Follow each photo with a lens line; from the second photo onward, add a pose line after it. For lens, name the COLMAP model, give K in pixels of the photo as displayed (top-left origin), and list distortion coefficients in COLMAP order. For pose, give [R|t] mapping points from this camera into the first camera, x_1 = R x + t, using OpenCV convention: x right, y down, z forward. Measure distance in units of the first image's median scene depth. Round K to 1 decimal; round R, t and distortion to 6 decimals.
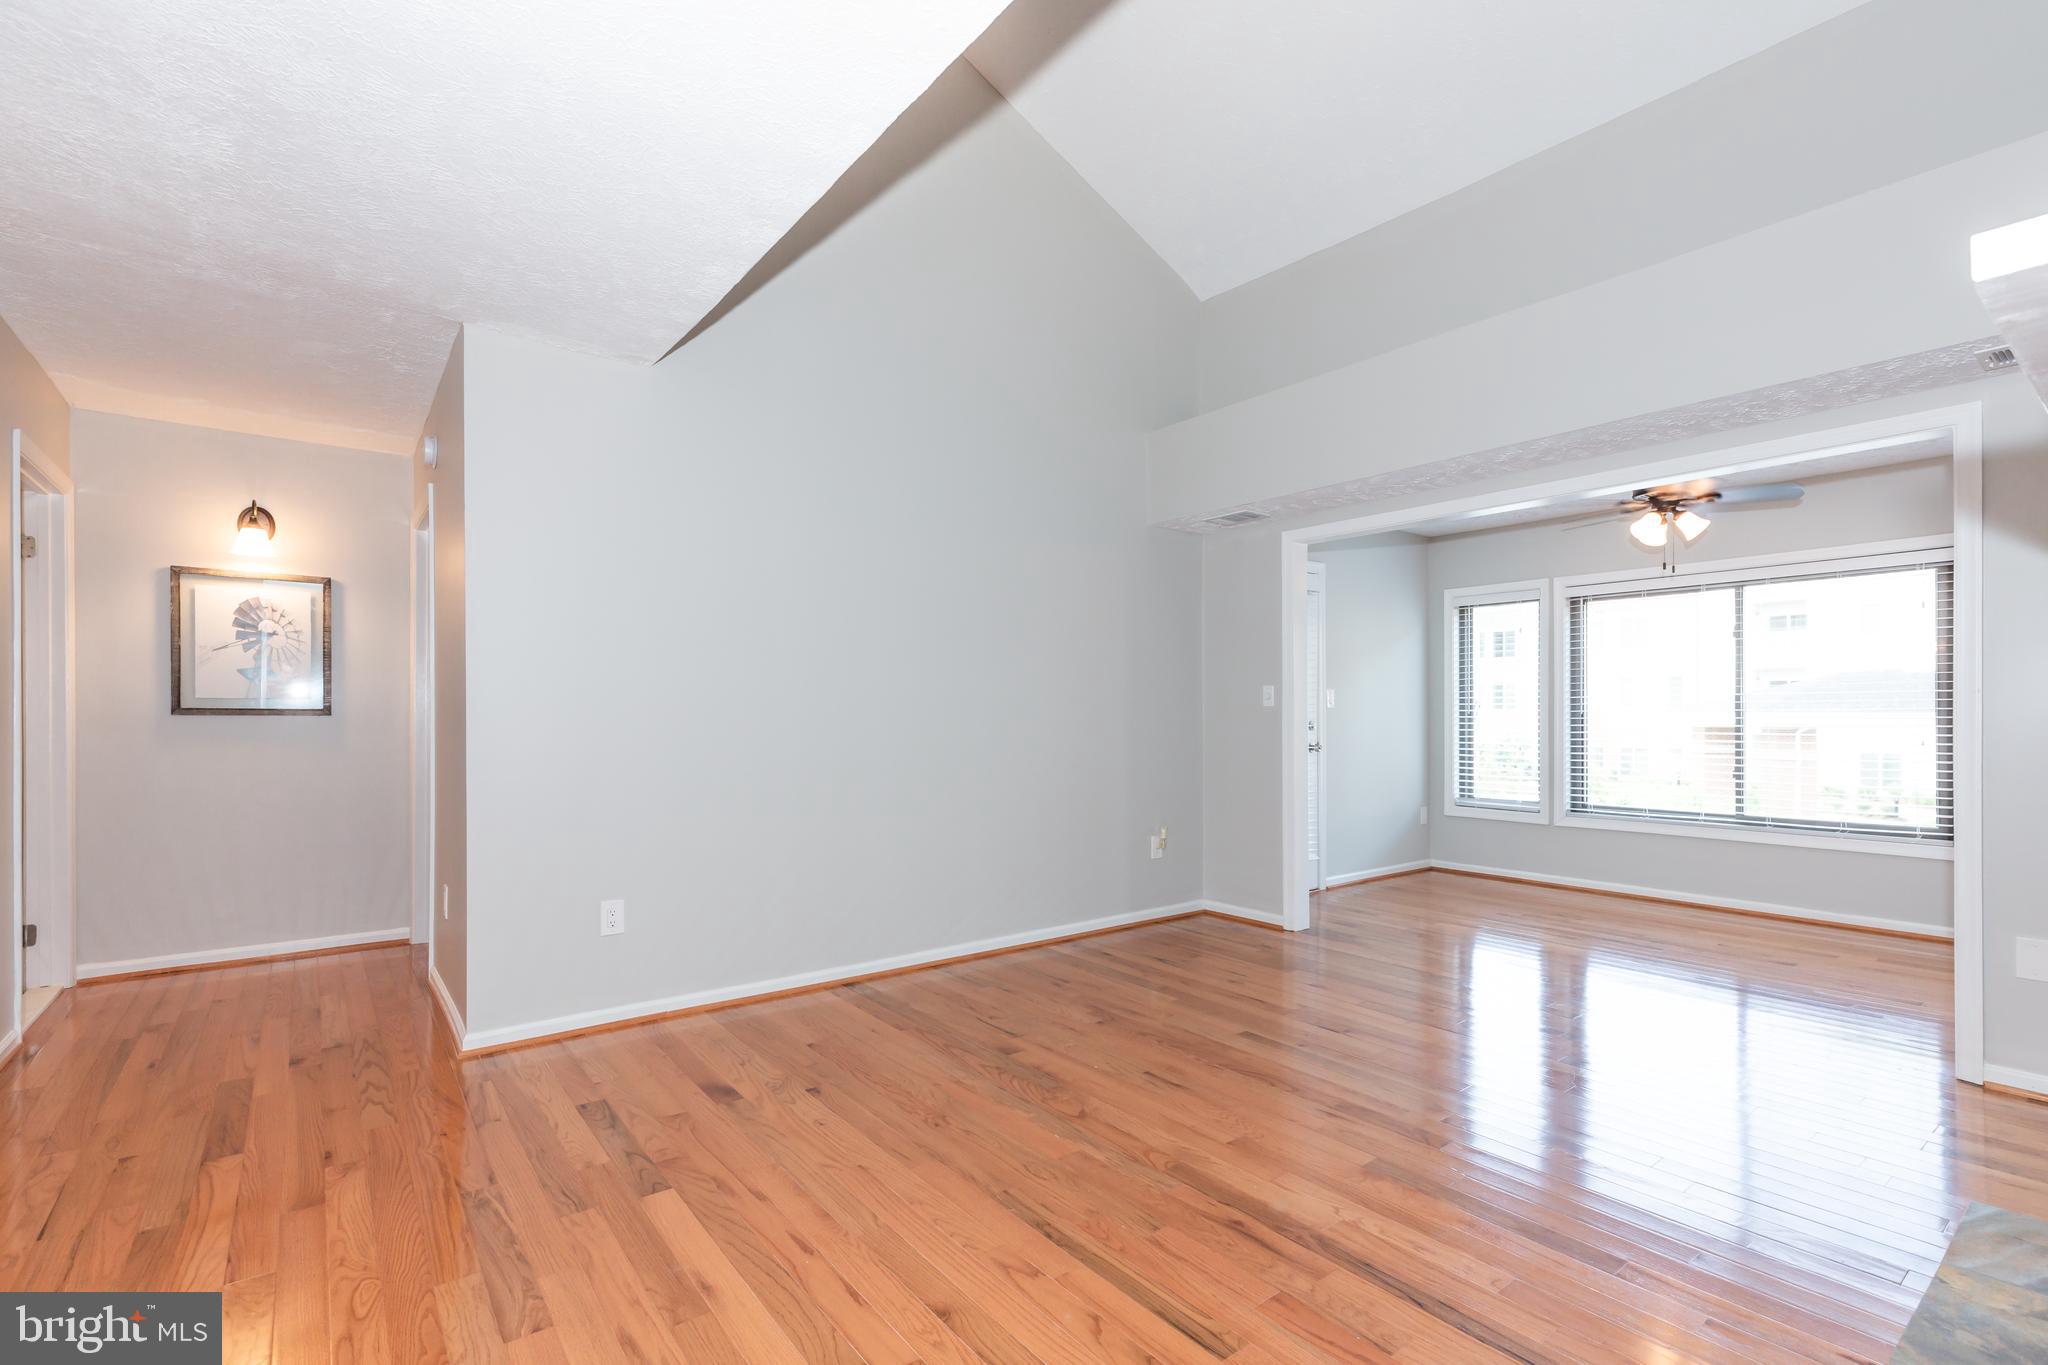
lens RADIAL K [[929.0, 0, 1024.8], [0, 929.0, 720.1], [0, 0, 1]] dist [0.009577, 0.000213]
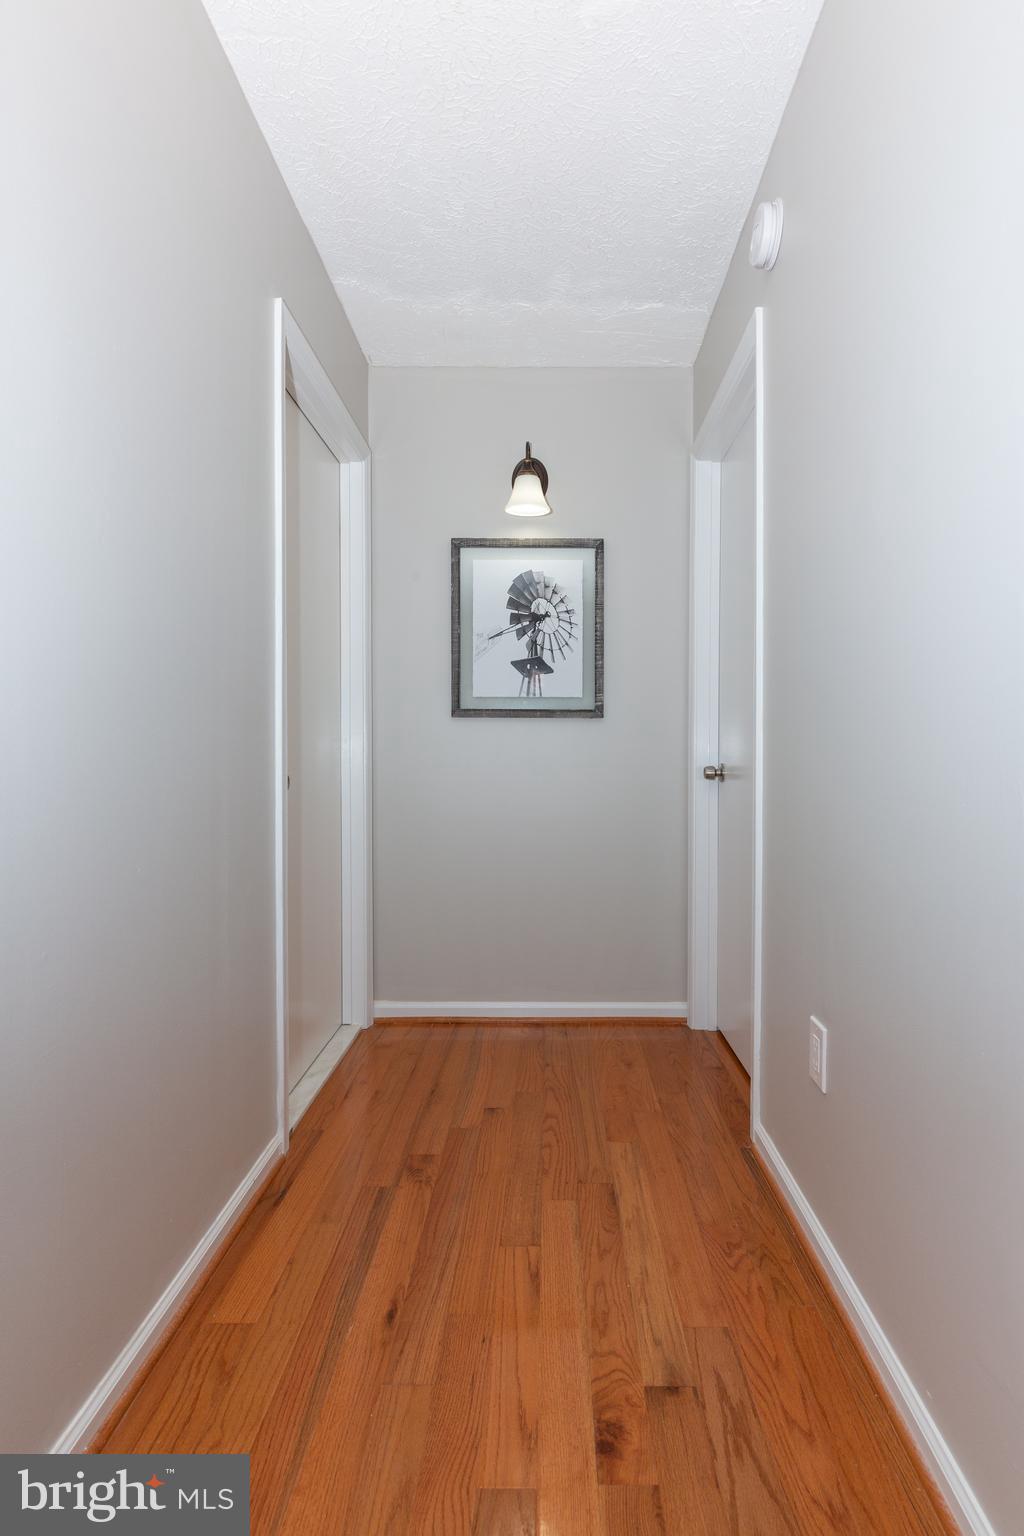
lens RADIAL K [[706.6, 0, 512.0], [0, 706.6, 768.0], [0, 0, 1]] dist [0.002920, -0.000113]
pose [[0.762439, 0.009287, -0.646993, -0.455078], [-0.001030, 0.999913, 0.013139, 0.031049], [0.647059, -0.009351, 0.762383, 0.545322]]
